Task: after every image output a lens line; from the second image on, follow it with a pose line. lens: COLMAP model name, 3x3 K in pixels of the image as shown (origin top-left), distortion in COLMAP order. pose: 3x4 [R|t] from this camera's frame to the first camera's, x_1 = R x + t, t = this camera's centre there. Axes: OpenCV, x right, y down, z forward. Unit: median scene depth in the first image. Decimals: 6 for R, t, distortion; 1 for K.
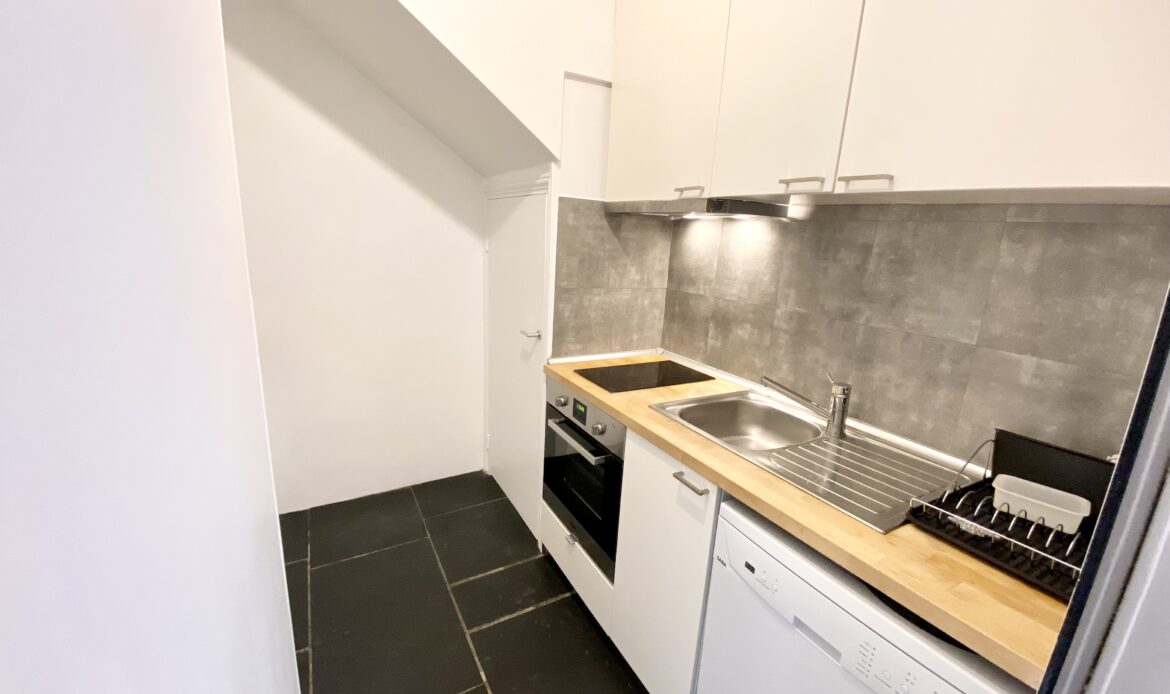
lens RADIAL K [[468.0, 0, 585.0], [0, 468.0, 347.0], [0, 0, 1]] dist [0.032405, -0.027379]
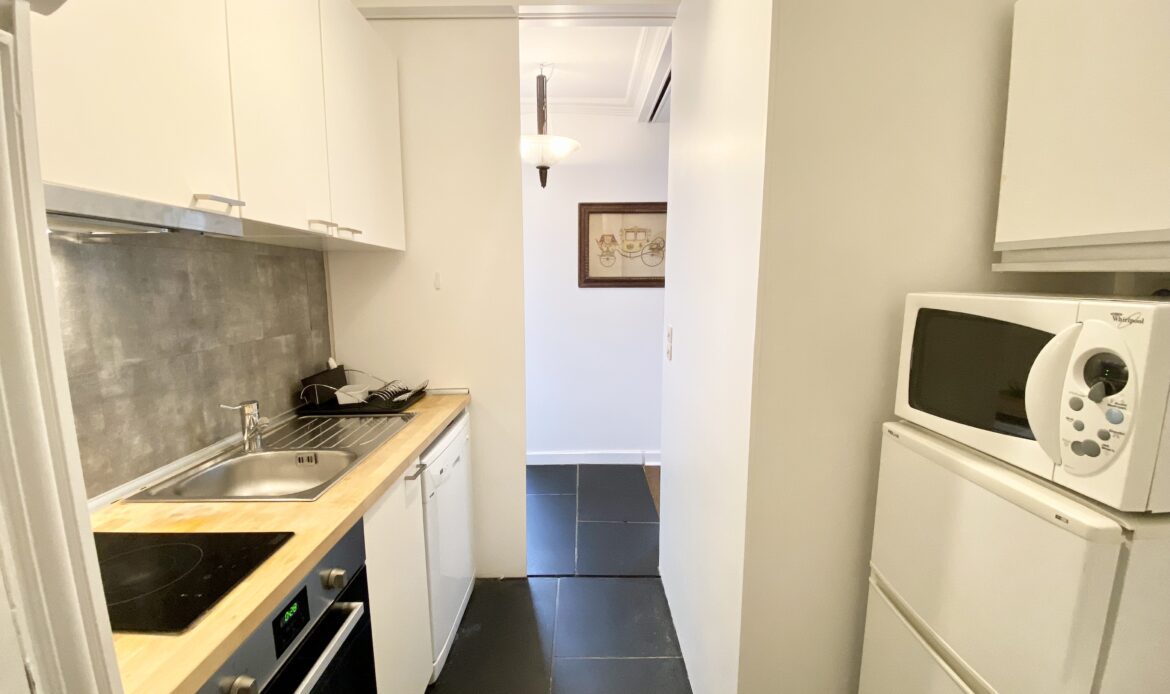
lens RADIAL K [[468.0, 0, 585.0], [0, 468.0, 347.0], [0, 0, 1]] dist [0.032405, -0.027379]
pose [[-0.865654, -0.116731, 0.486844, -0.599298], [0.079466, 0.928073, 0.363822, -0.354004], [-0.494296, 0.353631, -0.794114, 1.383098]]
